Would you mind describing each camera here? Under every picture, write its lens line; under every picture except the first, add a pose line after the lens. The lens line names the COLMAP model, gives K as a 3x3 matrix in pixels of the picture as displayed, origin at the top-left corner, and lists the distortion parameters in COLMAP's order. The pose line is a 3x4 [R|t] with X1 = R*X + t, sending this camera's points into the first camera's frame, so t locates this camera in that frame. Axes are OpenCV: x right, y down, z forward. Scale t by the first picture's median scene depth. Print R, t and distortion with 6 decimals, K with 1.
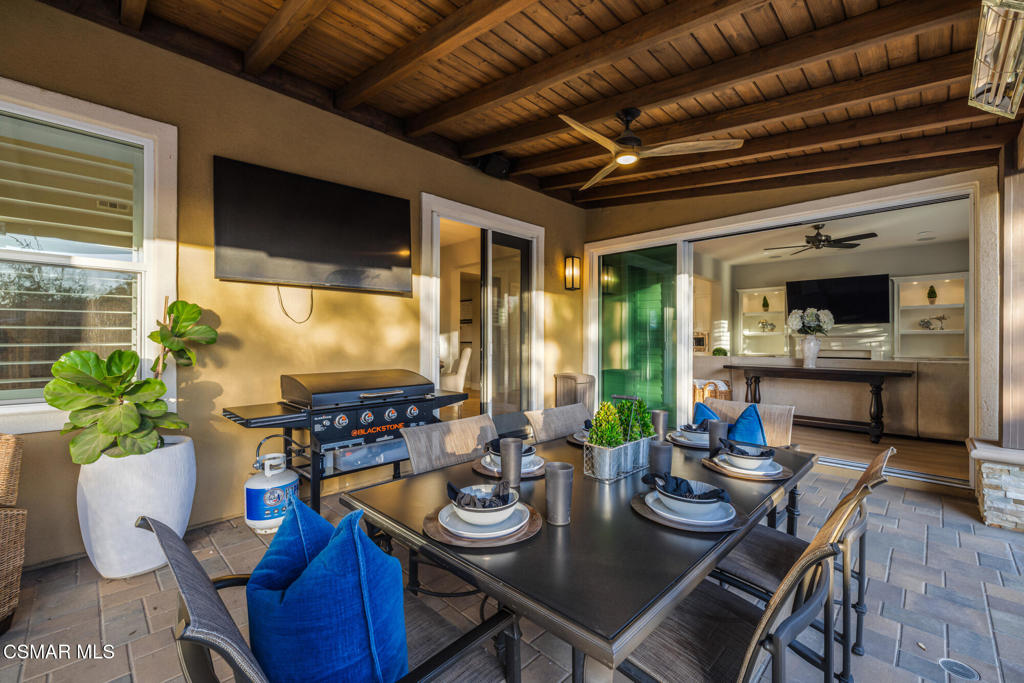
lens RADIAL K [[431.6, 0, 512.1], [0, 431.6, 338.1], [0, 0, 1]] dist [0.001957, -0.000014]
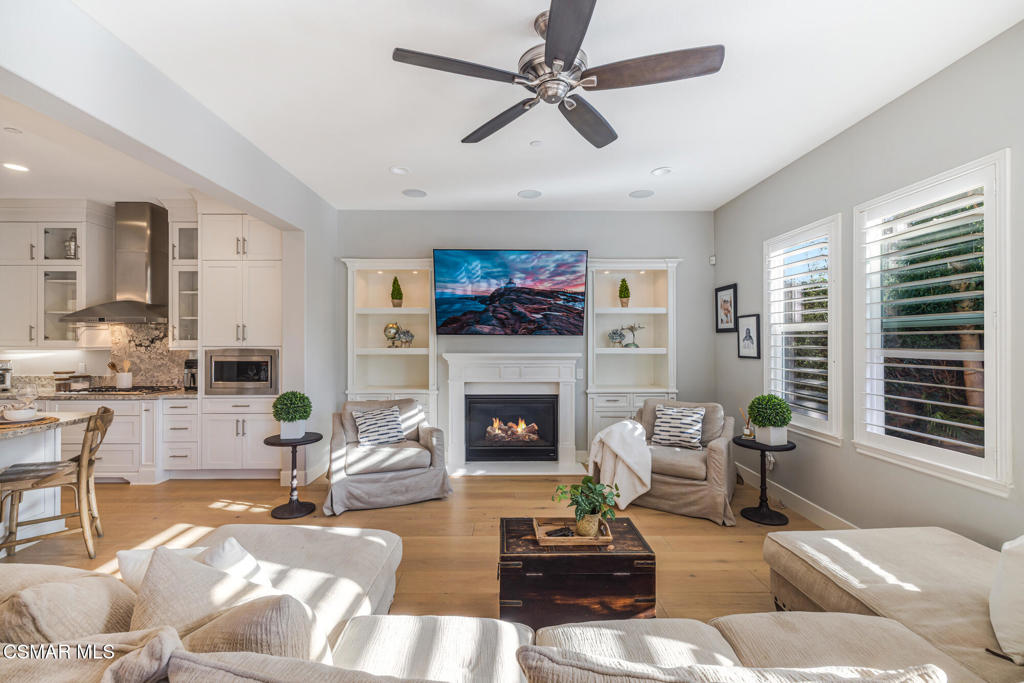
lens RADIAL K [[431.6, 0, 511.6], [0, 431.6, 339.0], [0, 0, 1]] dist [0.001957, -0.000014]
pose [[0.704678, -0.004175, 0.709515, 0.263121], [0.004341, 0.999989, 0.001572, -0.021671], [-0.709514, 0.001972, 0.704688, 0.447361]]
